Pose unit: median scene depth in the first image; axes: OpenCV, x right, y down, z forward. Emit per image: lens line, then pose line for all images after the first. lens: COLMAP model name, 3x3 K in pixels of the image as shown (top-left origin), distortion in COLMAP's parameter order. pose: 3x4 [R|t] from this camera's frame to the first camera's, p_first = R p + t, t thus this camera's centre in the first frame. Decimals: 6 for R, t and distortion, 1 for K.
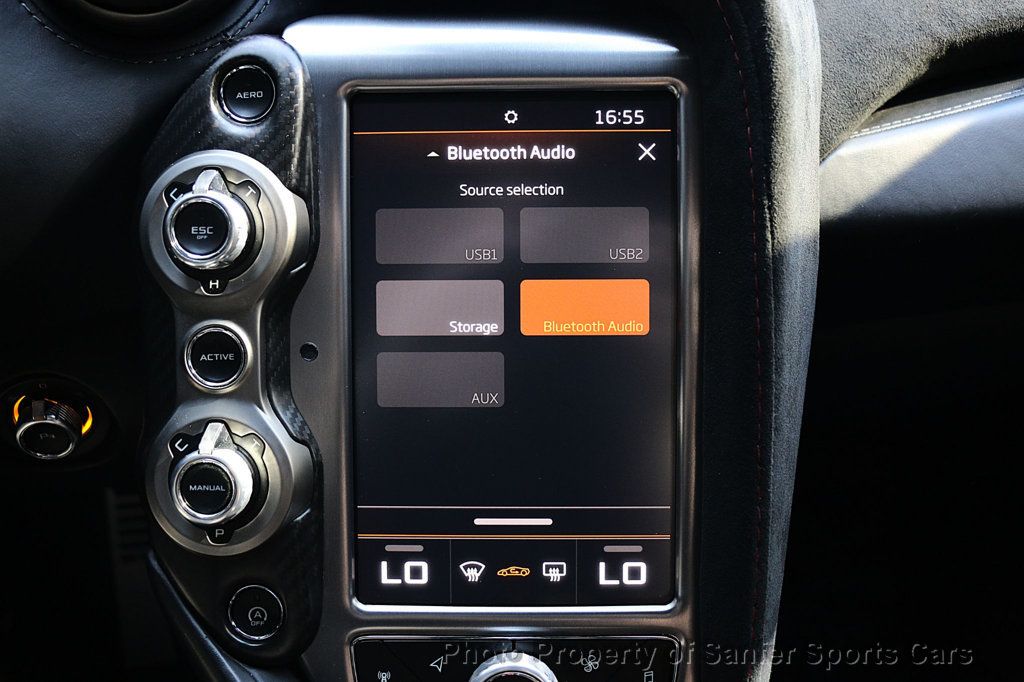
lens RADIAL K [[953.6, 0, 512.0], [0, 953.6, 341.0], [0, 0, 1]] dist [-0.094055, -0.000871]
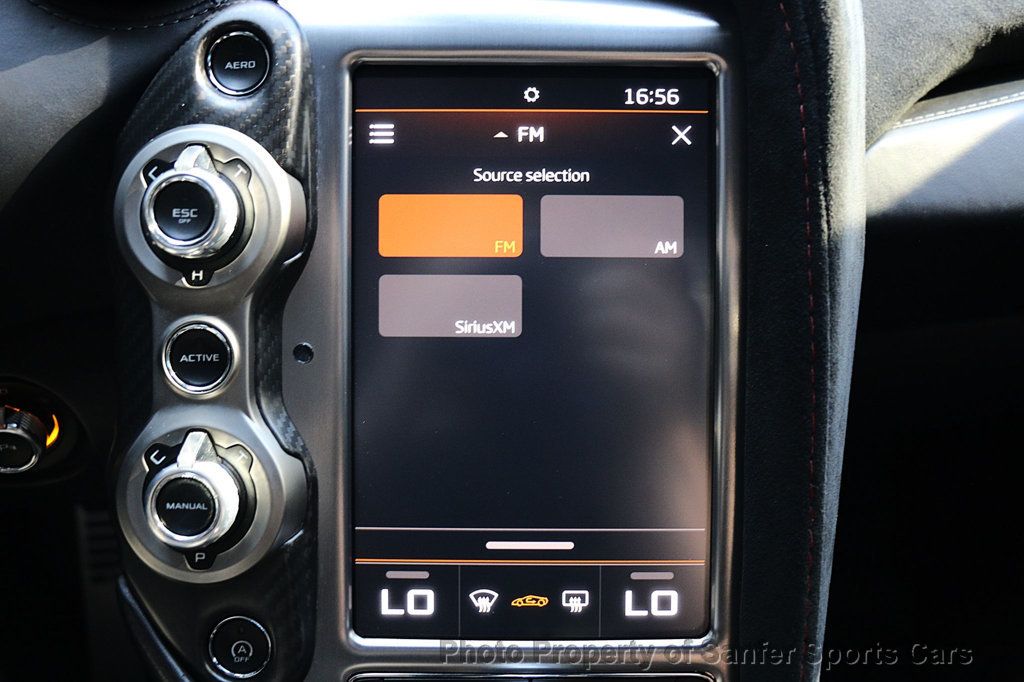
lens RADIAL K [[953.6, 0, 512.0], [0, 953.6, 341.0], [0, 0, 1]] dist [-0.094055, -0.000871]
pose [[0.999676, 0.008235, 0.024076, -0.040322], [-0.007789, 0.999797, -0.018579, 0.015056], [-0.024224, 0.018385, 0.999537, 0.107433]]
